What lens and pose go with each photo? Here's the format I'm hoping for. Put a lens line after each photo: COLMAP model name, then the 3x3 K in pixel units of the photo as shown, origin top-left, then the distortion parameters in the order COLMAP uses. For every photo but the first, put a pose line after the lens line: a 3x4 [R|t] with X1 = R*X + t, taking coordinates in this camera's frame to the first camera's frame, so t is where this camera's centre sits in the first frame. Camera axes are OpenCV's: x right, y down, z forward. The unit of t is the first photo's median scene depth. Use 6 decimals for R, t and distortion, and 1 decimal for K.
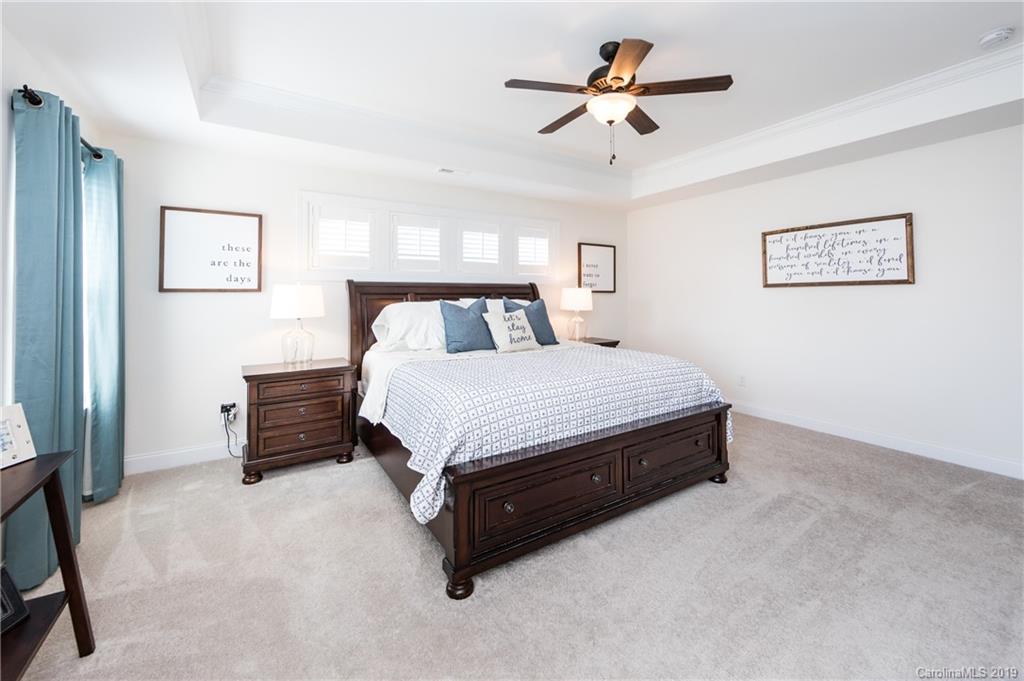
lens RADIAL K [[413.2, 0, 509.4], [0, 413.2, 287.9], [0, 0, 1]] dist [0.004100, -0.000510]
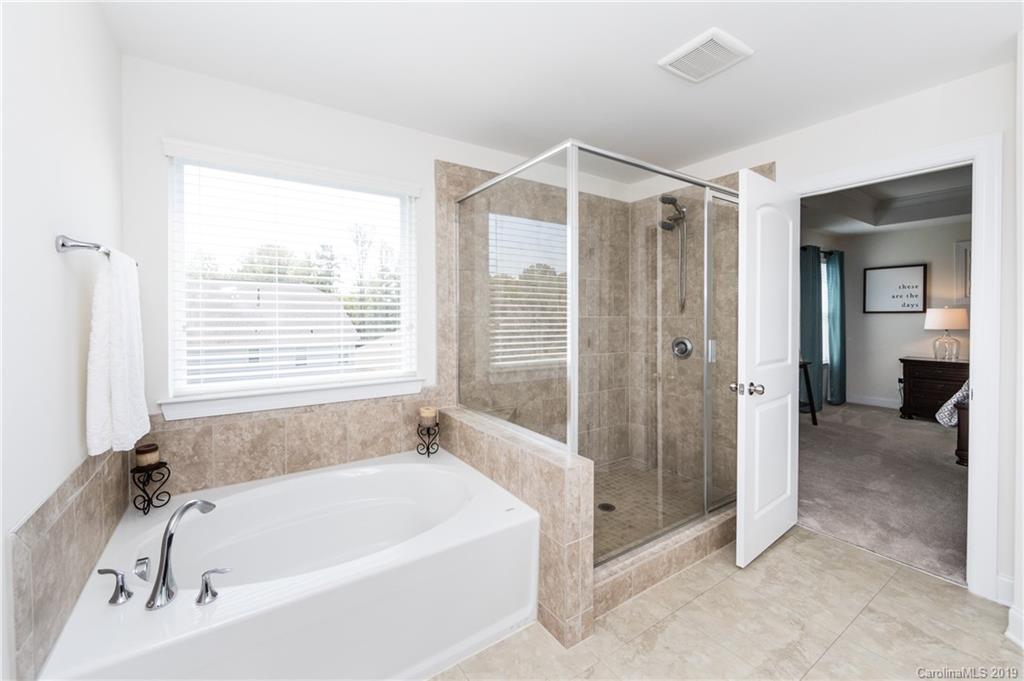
lens RADIAL K [[413.2, 0, 511.9], [0, 413.2, 319.6], [0, 0, 1]] dist [0.004100, -0.000510]
pose [[0.033139, 0.017854, -0.999291, 0.892075], [0.022961, 0.999563, 0.018621, -0.028724], [0.999187, -0.023562, 0.032715, -0.609944]]
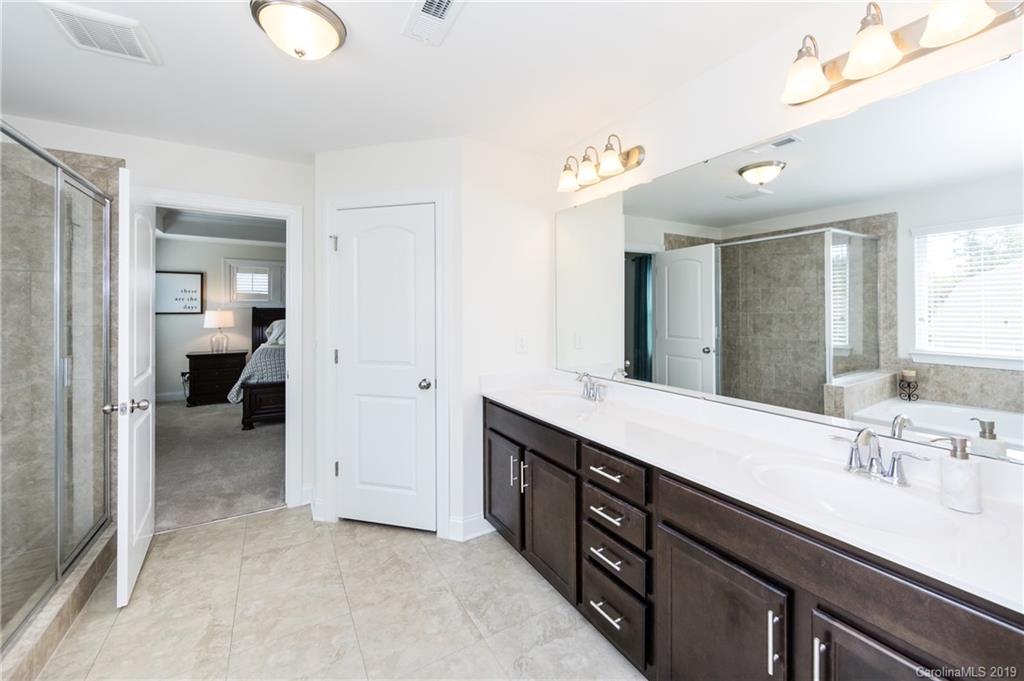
lens RADIAL K [[413.2, 0, 506.2], [0, 413.2, 308.2], [0, 0, 1]] dist [0.004100, -0.000510]
pose [[0.998692, 0.005747, -0.050815, 0.836148], [-0.004814, 0.999818, 0.018470, -0.054398], [0.050912, -0.018201, 0.998537, -0.778083]]
